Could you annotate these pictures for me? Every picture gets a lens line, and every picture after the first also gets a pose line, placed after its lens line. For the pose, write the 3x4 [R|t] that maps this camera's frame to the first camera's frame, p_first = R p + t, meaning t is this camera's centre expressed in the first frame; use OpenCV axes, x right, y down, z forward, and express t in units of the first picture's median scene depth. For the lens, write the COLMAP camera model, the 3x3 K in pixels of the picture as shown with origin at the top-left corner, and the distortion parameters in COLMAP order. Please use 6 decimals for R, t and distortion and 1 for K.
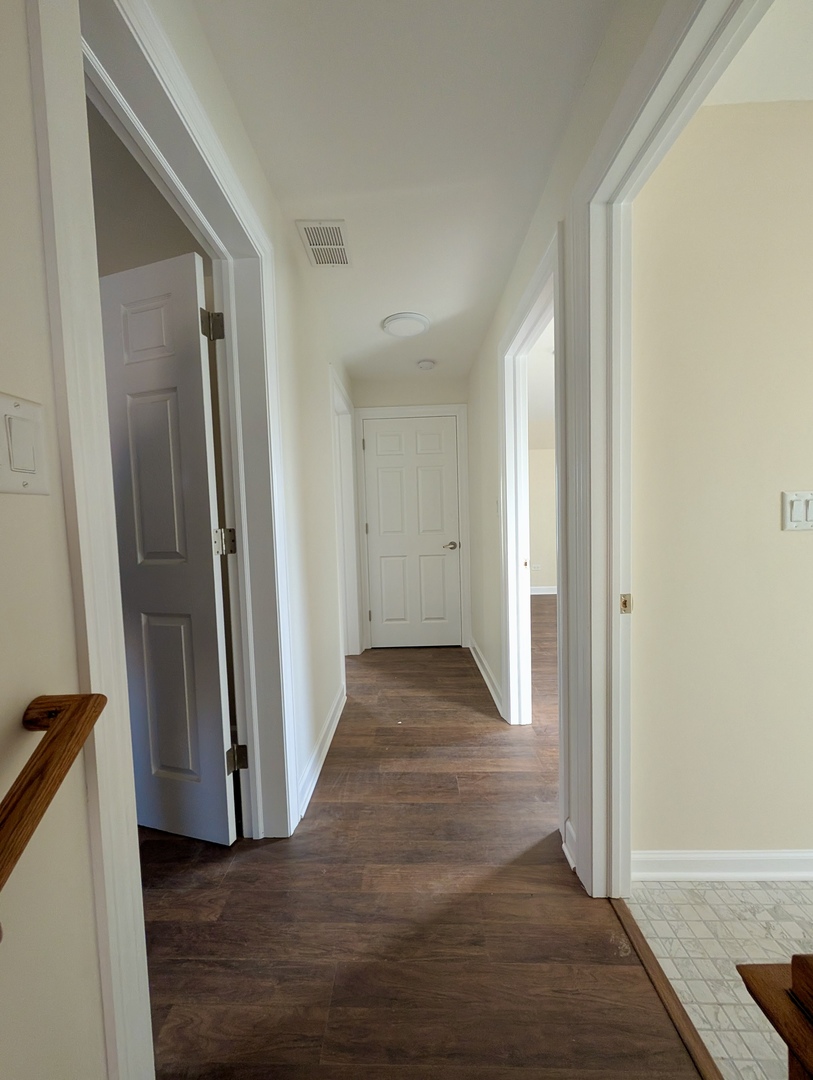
lens RADIAL K [[403.1, 0, 403.1], [0, 403.1, 541.2], [0, 0, 1]] dist [-0.000023, 0.000002]
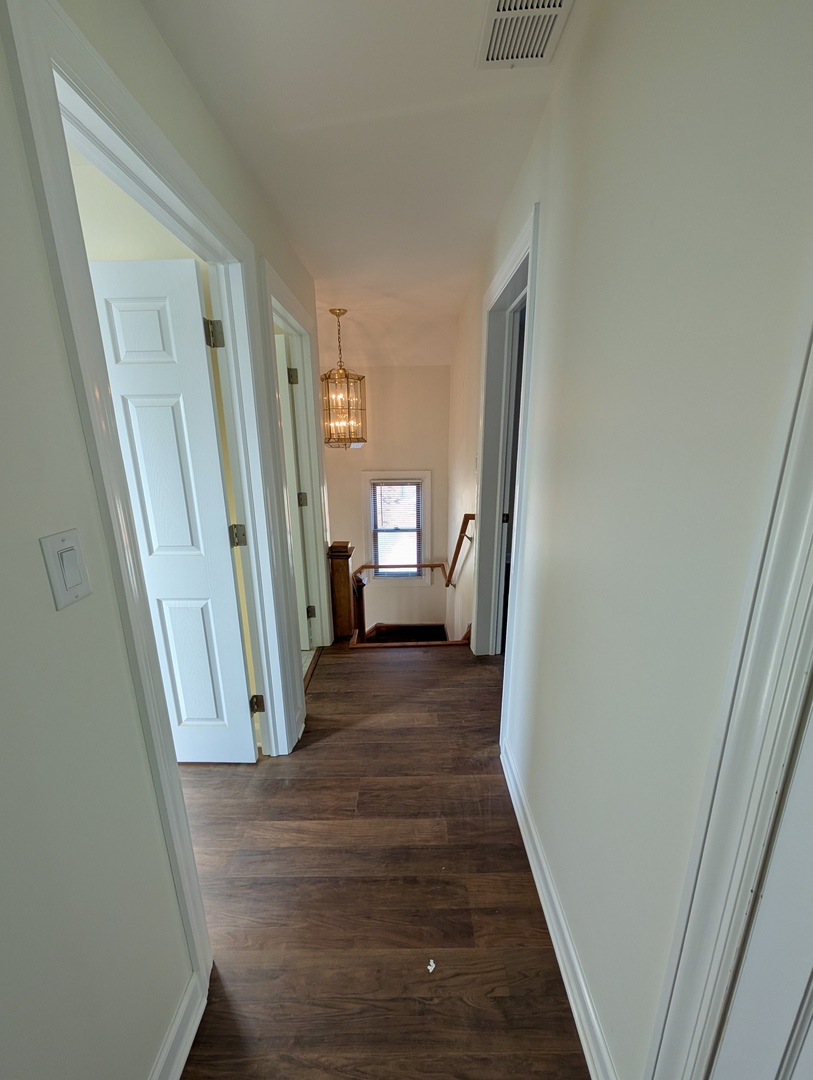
lens RADIAL K [[403.1, 0, 406.4], [0, 403.1, 539.5], [0, 0, 1]] dist [-0.000023, 0.000002]
pose [[-0.998680, 0.051192, -0.004139, -0.004621], [0.047675, 0.954004, 0.295979, -0.252218], [0.019100, 0.295391, -0.955186, 1.776811]]
